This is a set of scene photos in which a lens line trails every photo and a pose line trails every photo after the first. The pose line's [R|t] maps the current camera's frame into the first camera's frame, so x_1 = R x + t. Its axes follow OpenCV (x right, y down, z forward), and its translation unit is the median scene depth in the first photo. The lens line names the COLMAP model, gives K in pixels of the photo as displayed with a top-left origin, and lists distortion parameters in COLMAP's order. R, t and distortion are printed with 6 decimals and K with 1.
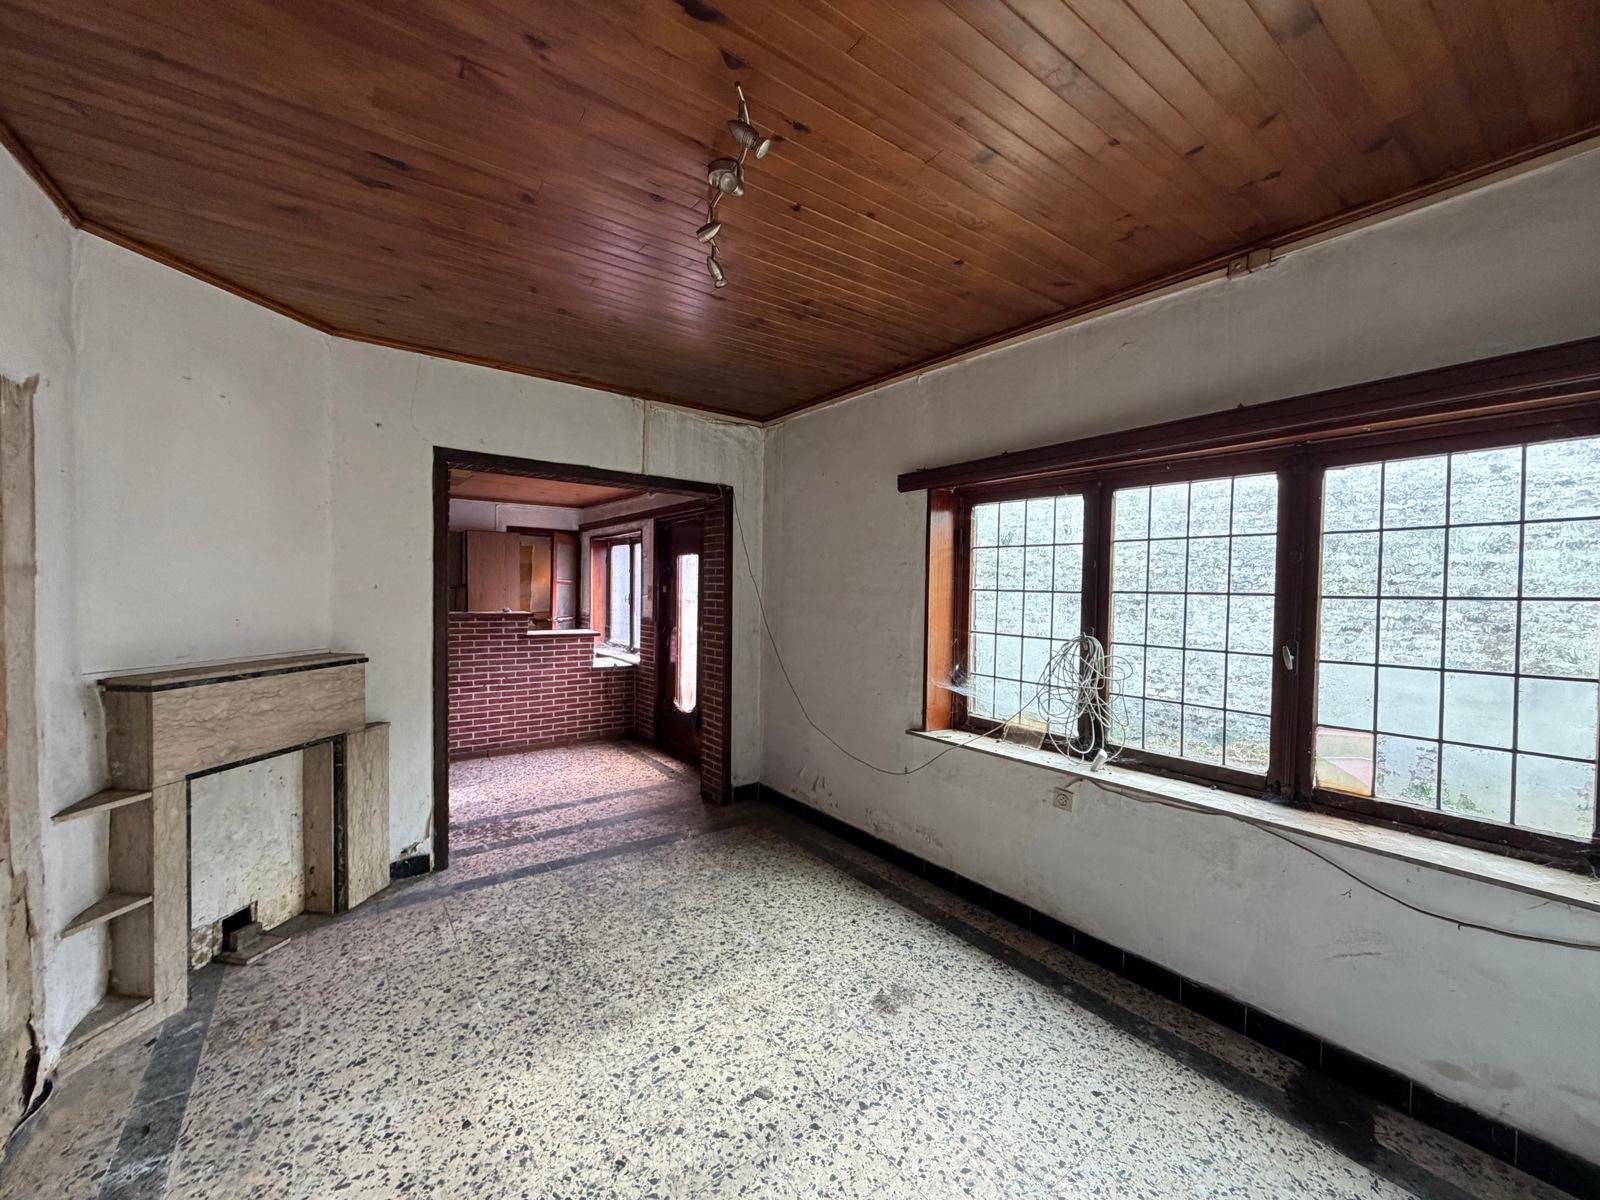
lens RADIAL K [[645.1, 0, 800.0], [0, 645.1, 600.0], [0, 0, 1]] dist [0.001548, 0.000367]
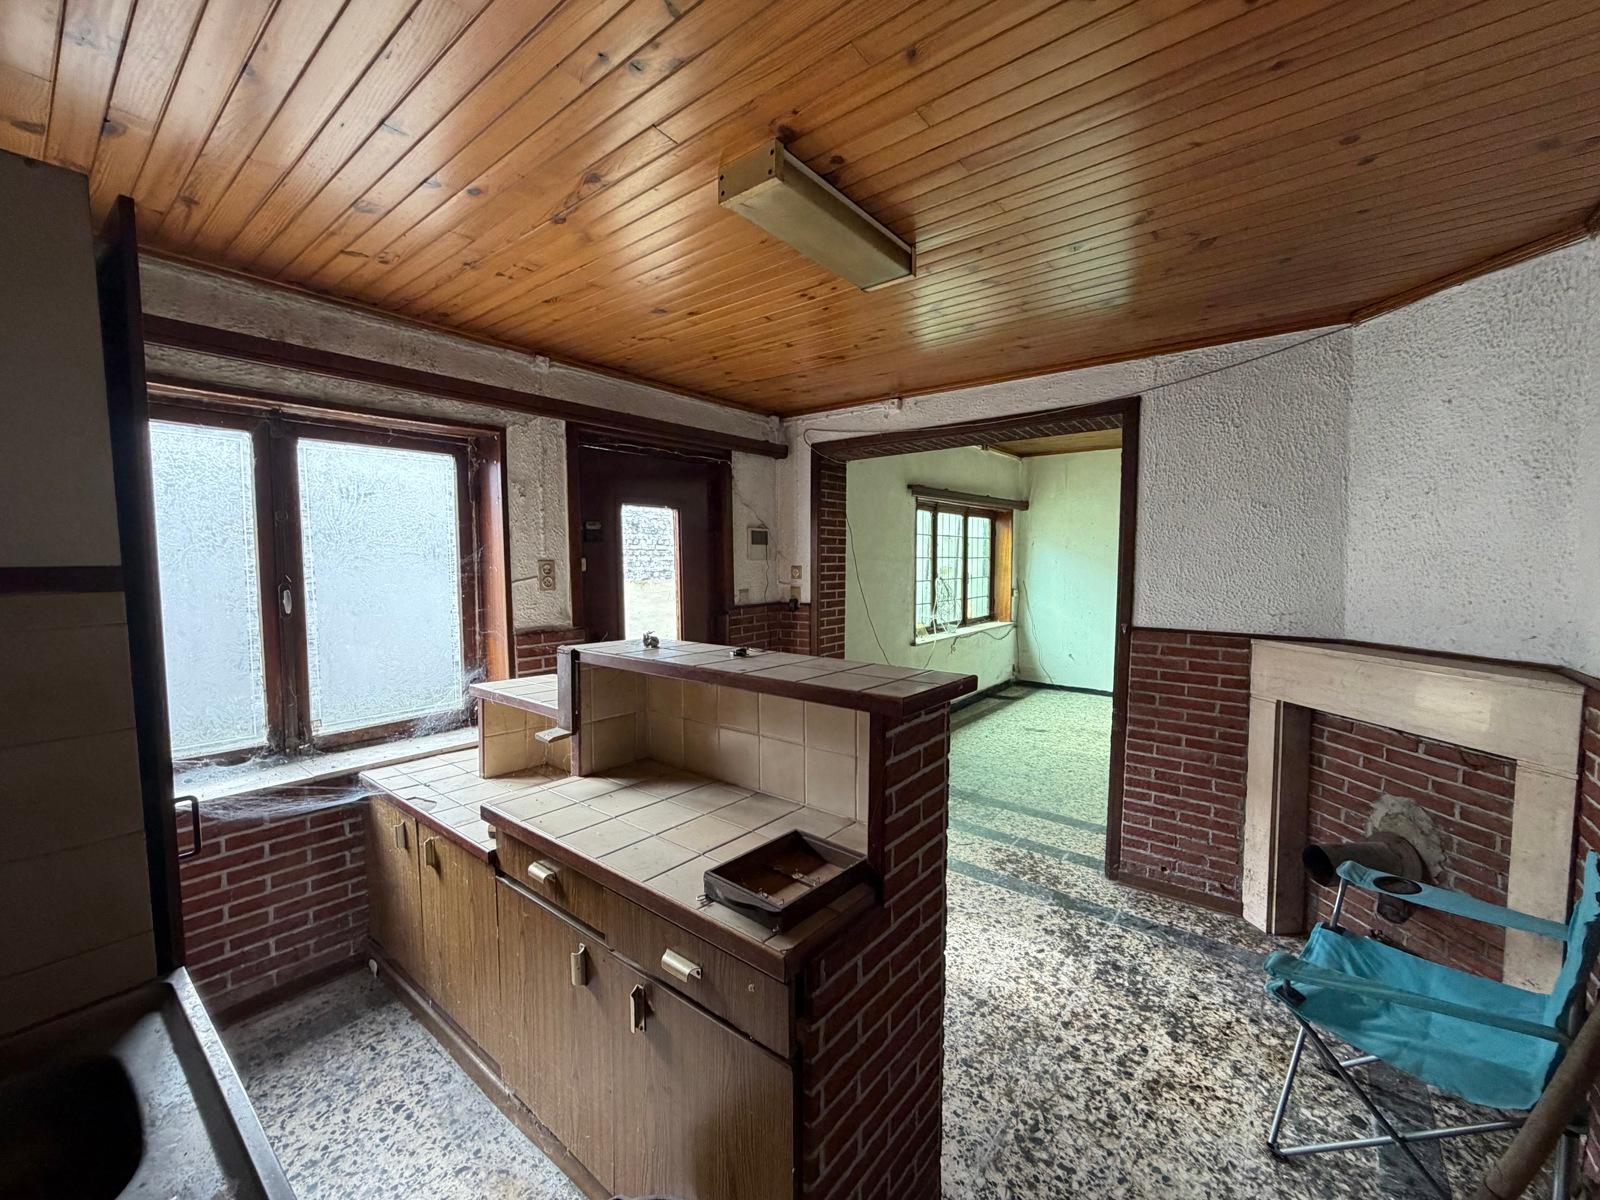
lens RADIAL K [[645.1, 0, 800.0], [0, 645.1, 600.0], [0, 0, 1]] dist [0.001548, 0.000367]
pose [[-0.248812, -0.072796, 0.965812, -1.180970], [0.020846, 0.996538, 0.080482, -0.038997], [-0.968327, 0.040158, -0.246433, 1.506750]]
